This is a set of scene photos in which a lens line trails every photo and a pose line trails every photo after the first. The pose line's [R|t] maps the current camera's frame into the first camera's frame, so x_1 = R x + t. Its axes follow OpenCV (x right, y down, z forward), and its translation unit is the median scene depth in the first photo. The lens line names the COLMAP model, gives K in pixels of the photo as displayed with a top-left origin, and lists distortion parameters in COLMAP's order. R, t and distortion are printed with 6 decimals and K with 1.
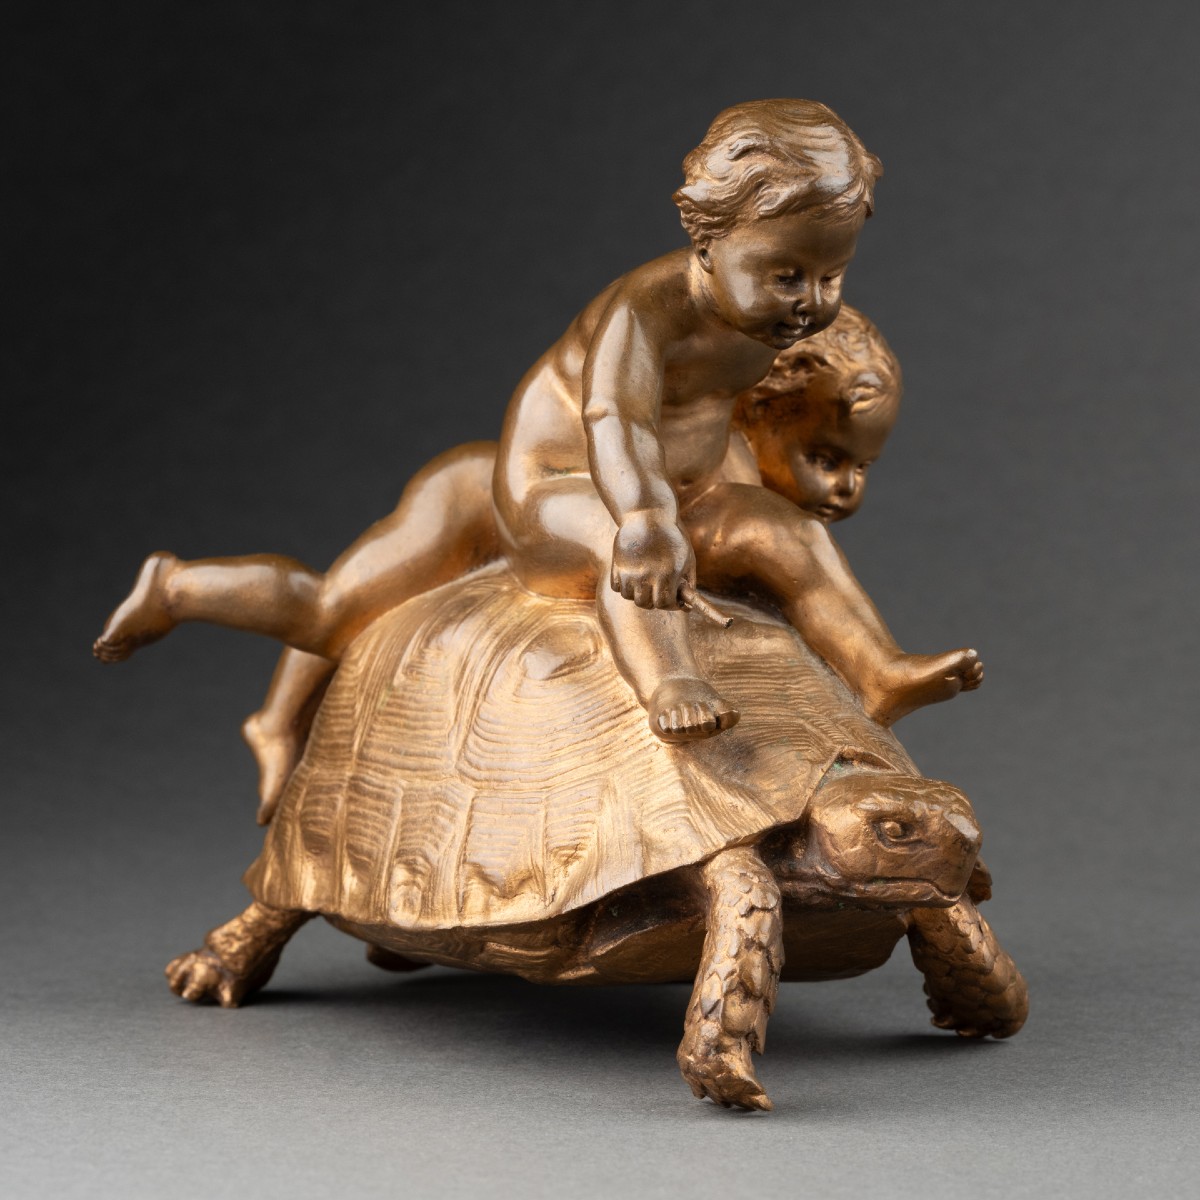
lens RADIAL K [[7236.1, 0, 600.0], [0, 7236.1, 600.0], [0, 0, 1]] dist [0.733279, 2.957333]
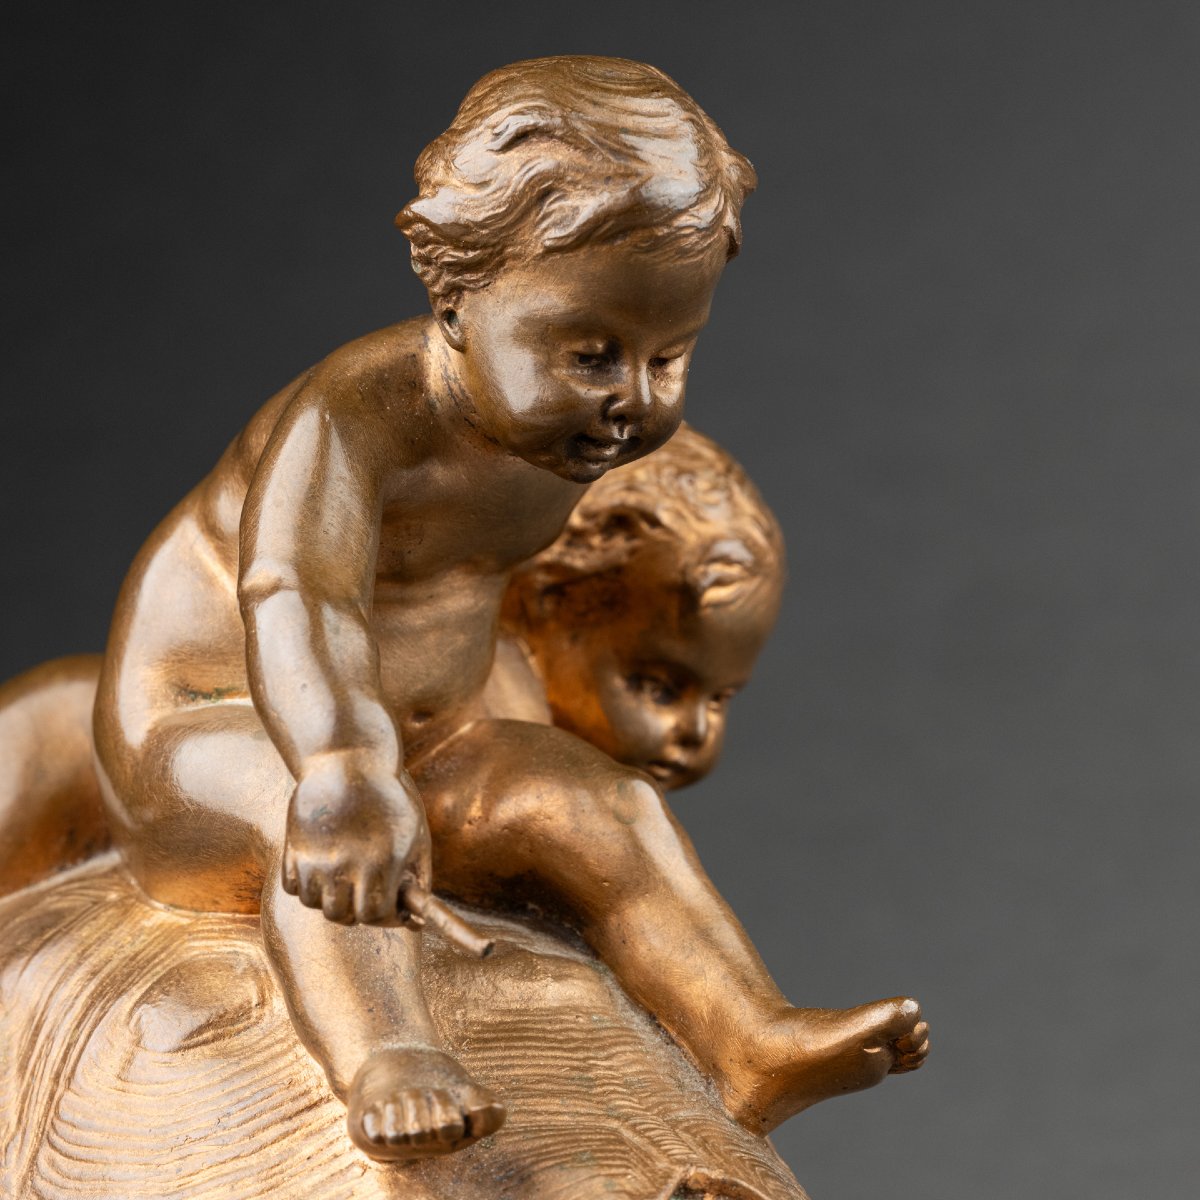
lens RADIAL K [[7236.1, 0, 600.0], [0, 7236.1, 600.0], [0, 0, 1]] dist [0.733279, 2.957333]
pose [[0.999742, 0.004787, 0.022188, 0.013537], [-0.003533, 0.998411, -0.056238, 0.007592], [-0.022422, 0.056145, 0.998171, 0.418970]]
